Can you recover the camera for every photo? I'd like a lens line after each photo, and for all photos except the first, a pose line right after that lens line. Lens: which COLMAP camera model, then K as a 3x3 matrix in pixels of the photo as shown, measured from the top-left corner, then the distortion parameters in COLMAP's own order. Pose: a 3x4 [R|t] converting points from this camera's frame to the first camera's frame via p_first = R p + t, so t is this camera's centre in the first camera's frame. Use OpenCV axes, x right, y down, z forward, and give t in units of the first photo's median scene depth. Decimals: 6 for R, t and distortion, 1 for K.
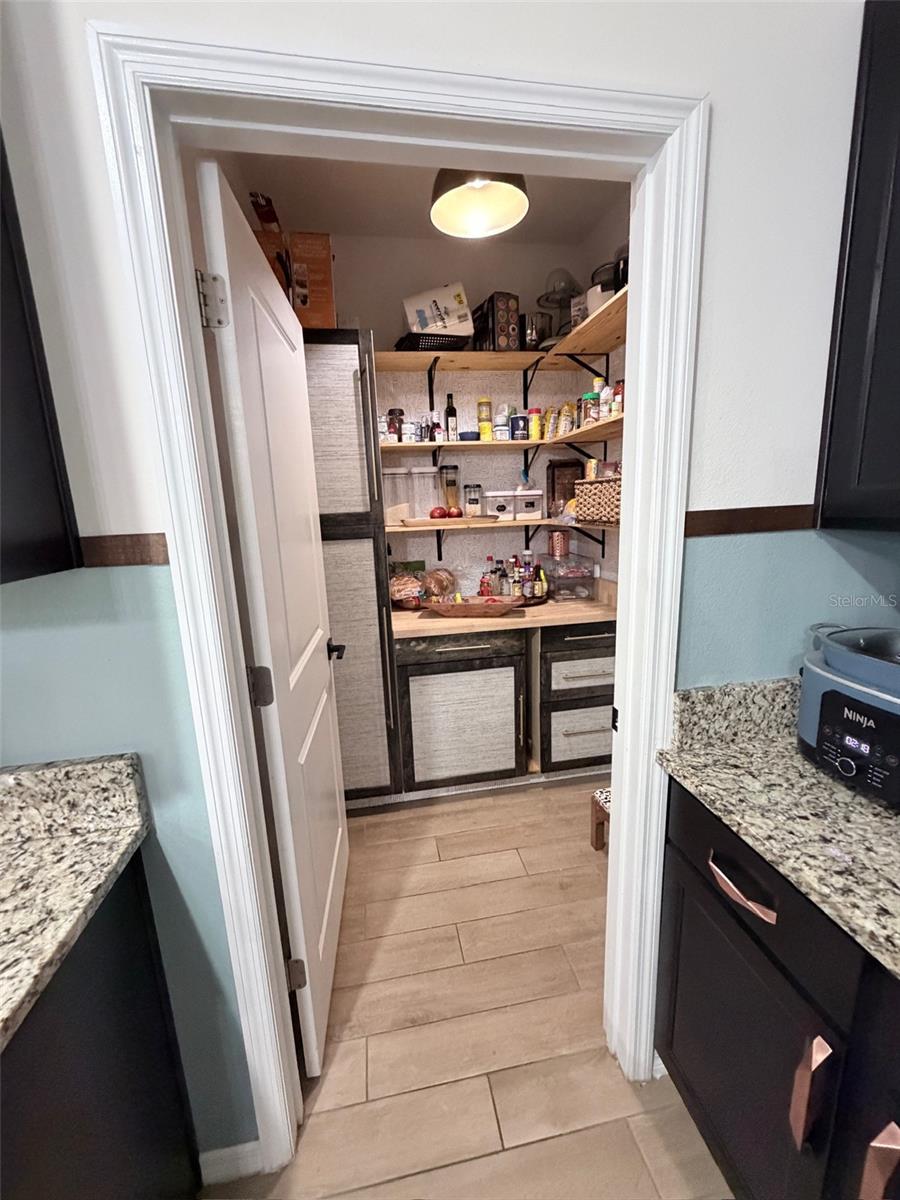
lens RADIAL K [[477.4, 0, 449.4], [0, 477.4, 597.1], [0, 0, 1]] dist [-0.001256, 0.000183]
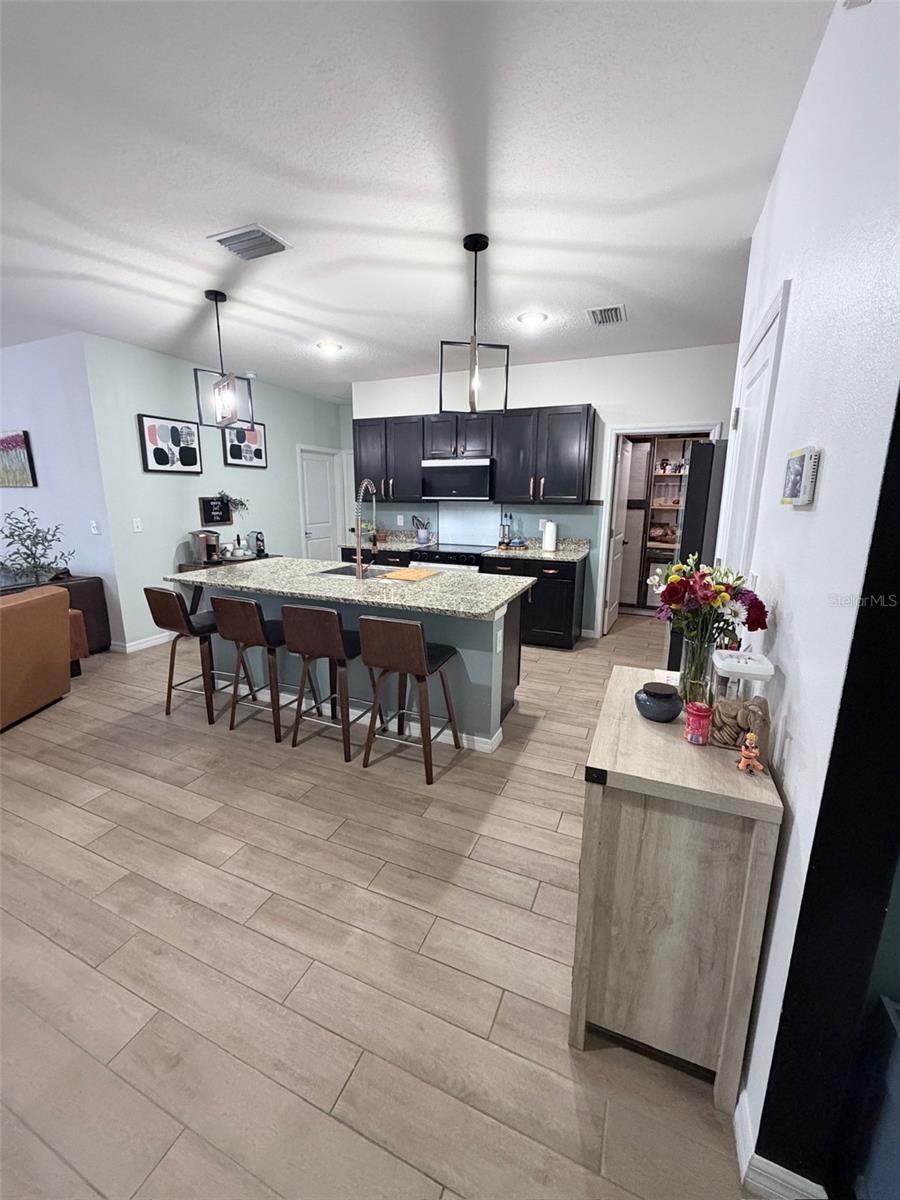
lens RADIAL K [[477.4, 0, 449.4], [0, 477.4, 597.1], [0, 0, 1]] dist [-0.001256, 0.000183]
pose [[0.832526, 0.158918, -0.530704, 0.408940], [-0.147435, 0.986982, 0.064265, 0.338260], [0.534008, 0.024742, 0.845118, -1.778177]]
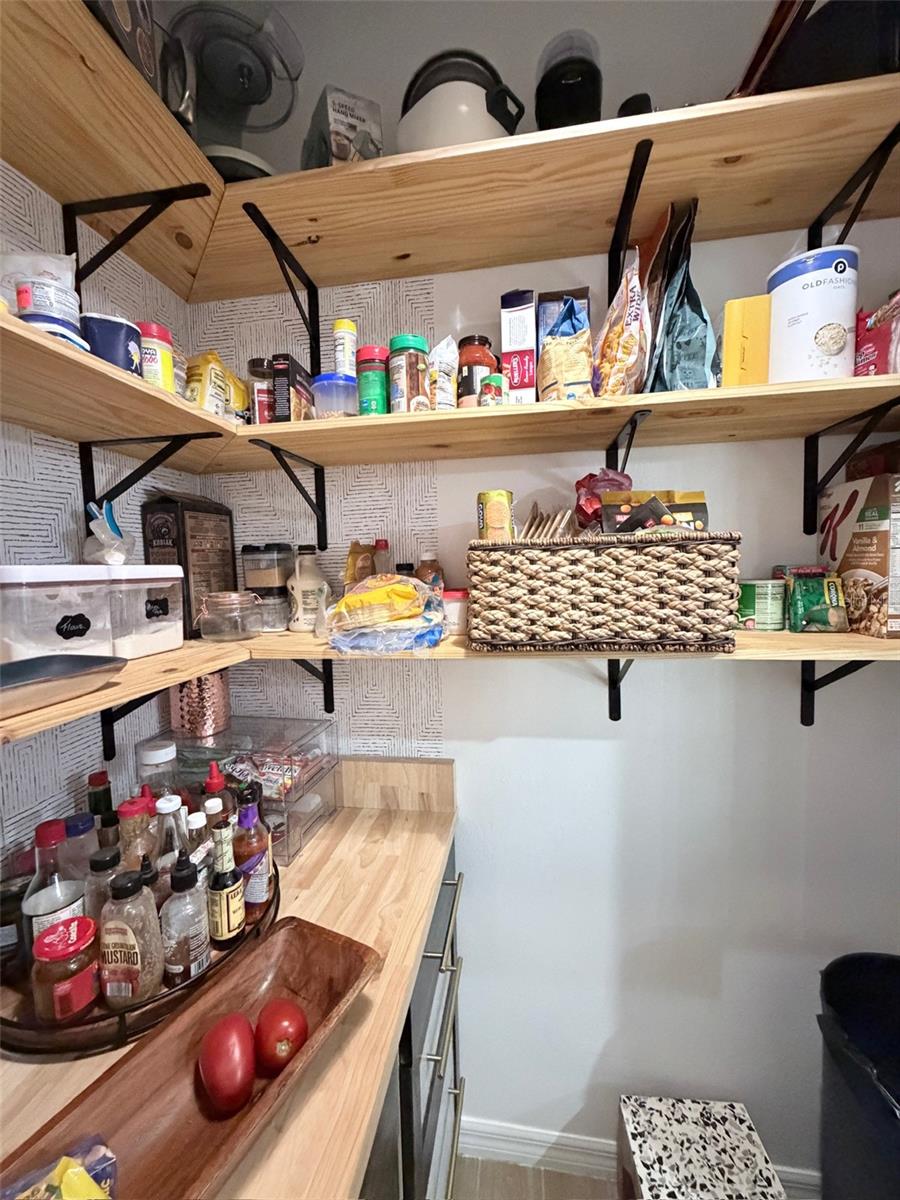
lens RADIAL K [[477.4, 0, 449.4], [0, 477.4, 597.1], [0, 0, 1]] dist [-0.001256, 0.000183]
pose [[0.331615, -0.021710, 0.943165, -0.077907], [0.194511, 0.979829, -0.045836, -0.162354], [-0.923145, 0.198656, 0.329149, 0.779771]]
